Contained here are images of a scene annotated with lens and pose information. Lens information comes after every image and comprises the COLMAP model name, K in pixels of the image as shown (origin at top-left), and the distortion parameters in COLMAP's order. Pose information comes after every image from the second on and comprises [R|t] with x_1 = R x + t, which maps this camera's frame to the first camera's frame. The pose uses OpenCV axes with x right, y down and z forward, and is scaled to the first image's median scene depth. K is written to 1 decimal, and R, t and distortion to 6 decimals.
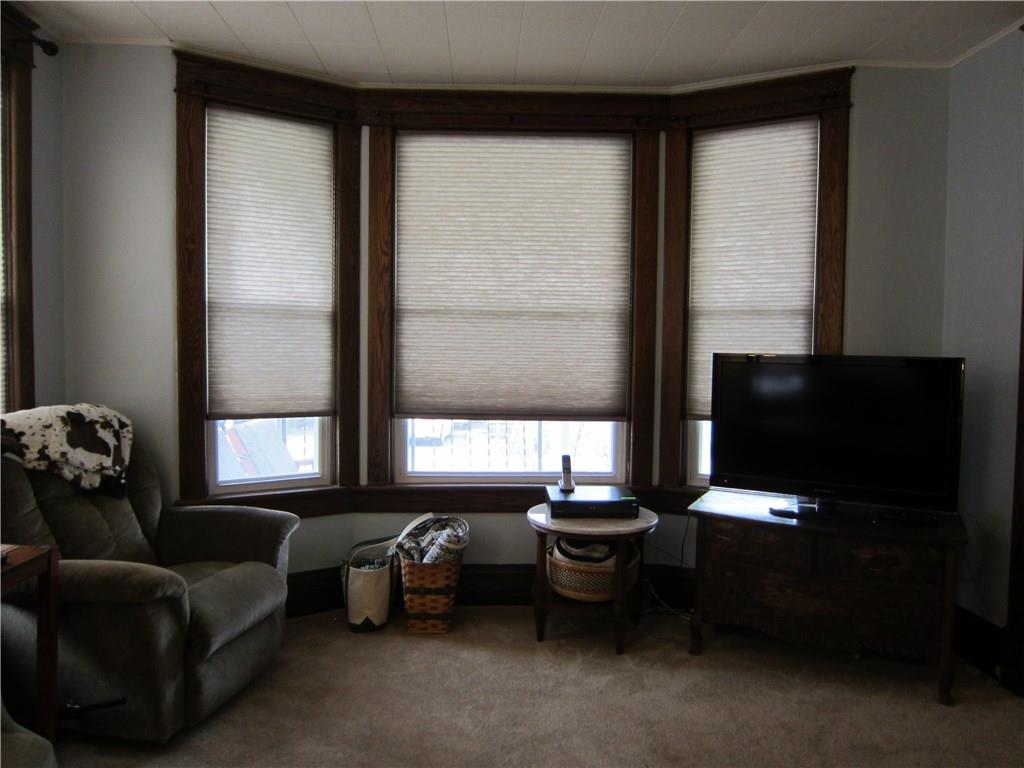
lens RADIAL K [[744.3, 0, 518.4], [0, 744.3, 383.6], [0, 0, 1]] dist [-0.018318, 0.008121]
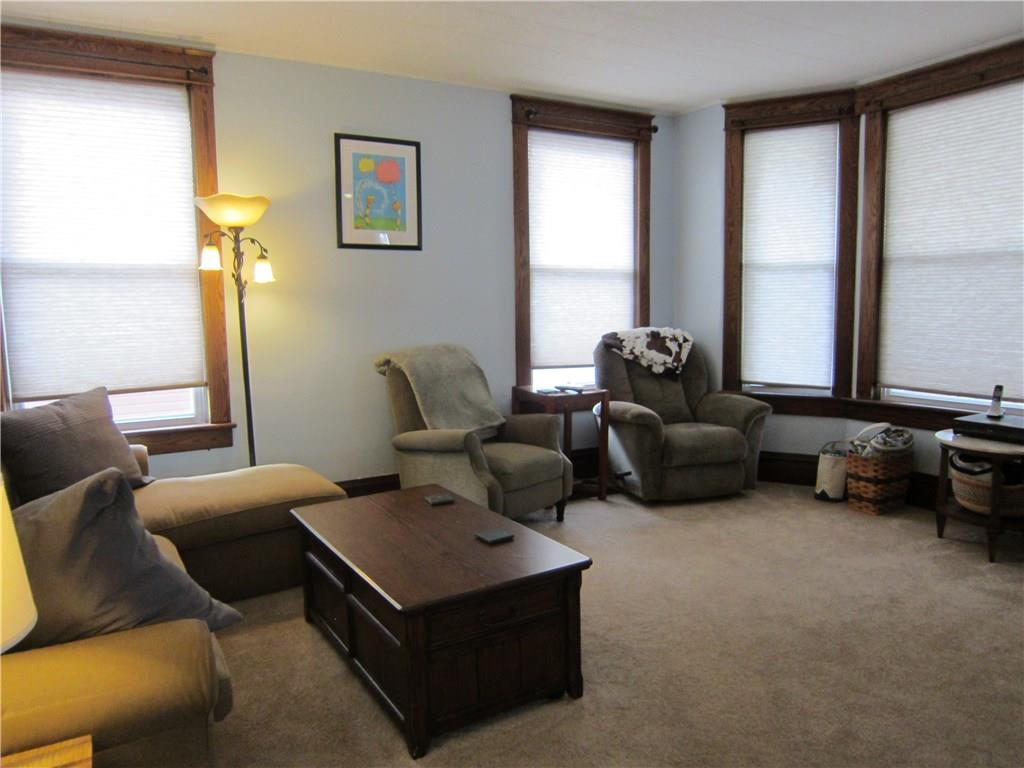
lens RADIAL K [[744.3, 0, 518.4], [0, 744.3, 383.6], [0, 0, 1]] dist [-0.018318, 0.008121]
pose [[0.447227, 0.073822, -0.891369, 0.780655], [-0.021777, 0.997191, 0.071660, 0.037638], [0.894155, -0.012637, 0.447579, -0.111190]]
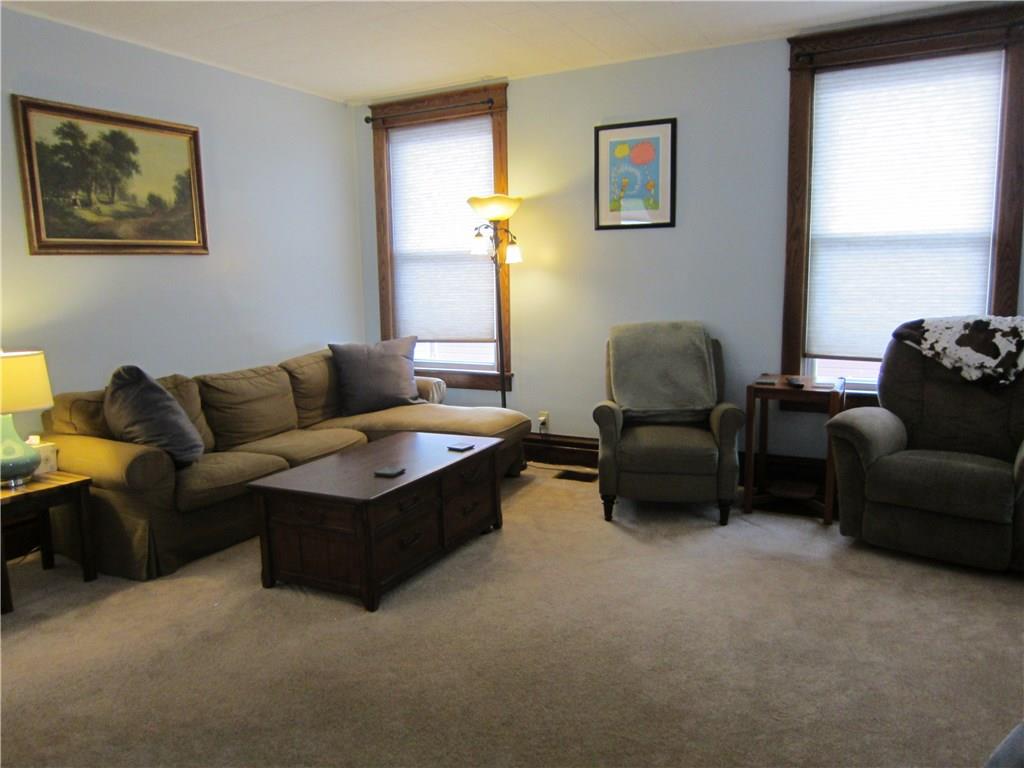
lens RADIAL K [[717.6, 0, 512.0], [0, 717.6, 384.0], [0, 0, 1]] dist [-0.002990, 0.003798]
pose [[-0.519321, 0.102832, -0.848370, 0.775959], [-0.042318, 0.988421, 0.145713, 0.000419], [0.853531, 0.111573, -0.508957, 0.824300]]
